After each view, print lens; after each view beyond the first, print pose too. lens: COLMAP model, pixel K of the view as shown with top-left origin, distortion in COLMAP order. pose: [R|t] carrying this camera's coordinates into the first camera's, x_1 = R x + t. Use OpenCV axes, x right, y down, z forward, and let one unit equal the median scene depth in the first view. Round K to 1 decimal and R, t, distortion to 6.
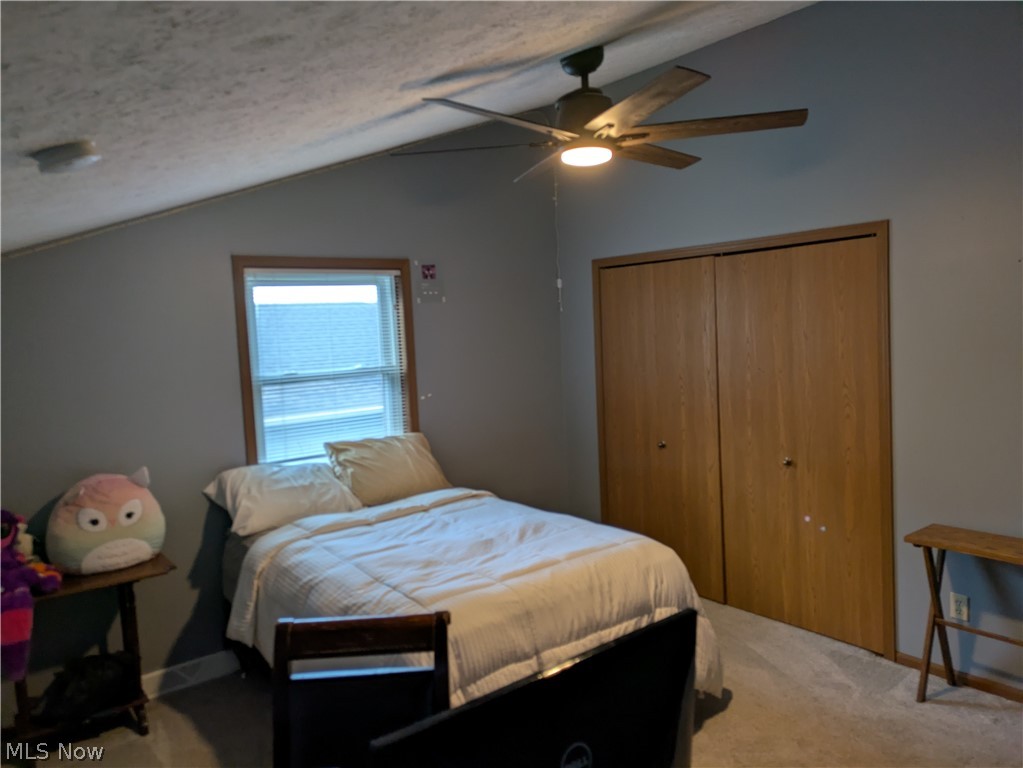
lens RADIAL K [[757.5, 0, 512.9], [0, 757.5, 377.2], [0, 0, 1]] dist [0.086012, 0.000077]
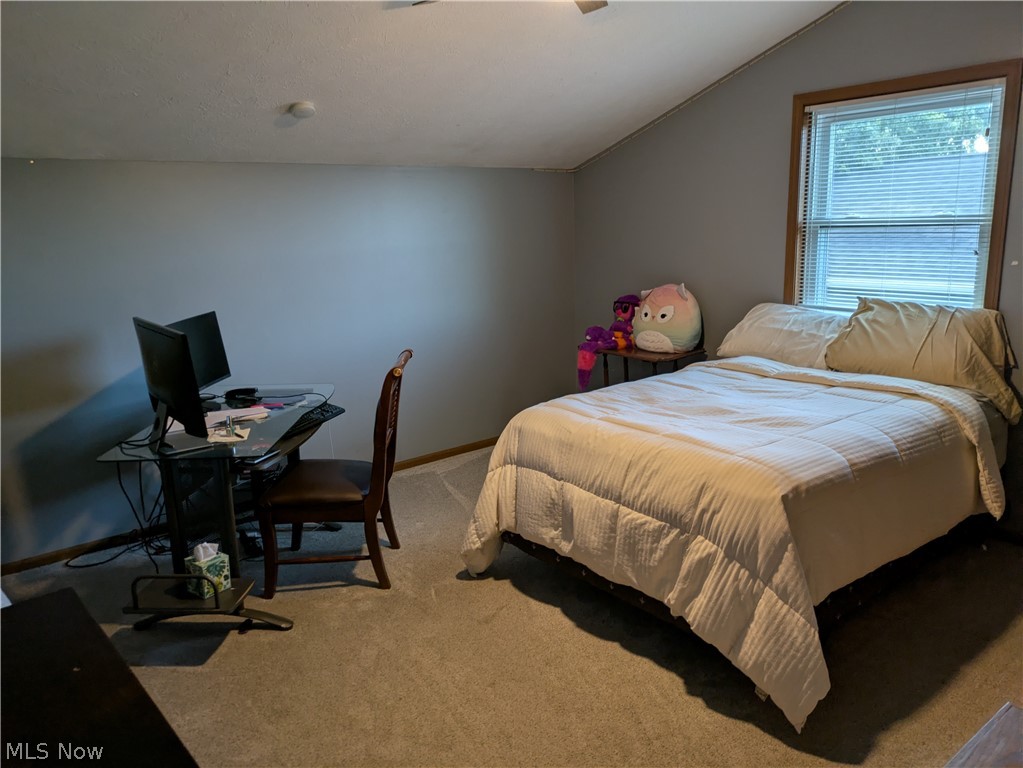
lens RADIAL K [[757.5, 0, 512.9], [0, 757.5, 377.2], [0, 0, 1]] dist [0.086012, 0.000077]
pose [[0.005825, 0.250831, -0.968013, 0.836957], [-0.048650, 0.966955, 0.250263, -0.041044], [0.998799, 0.045636, 0.017836, 0.721137]]
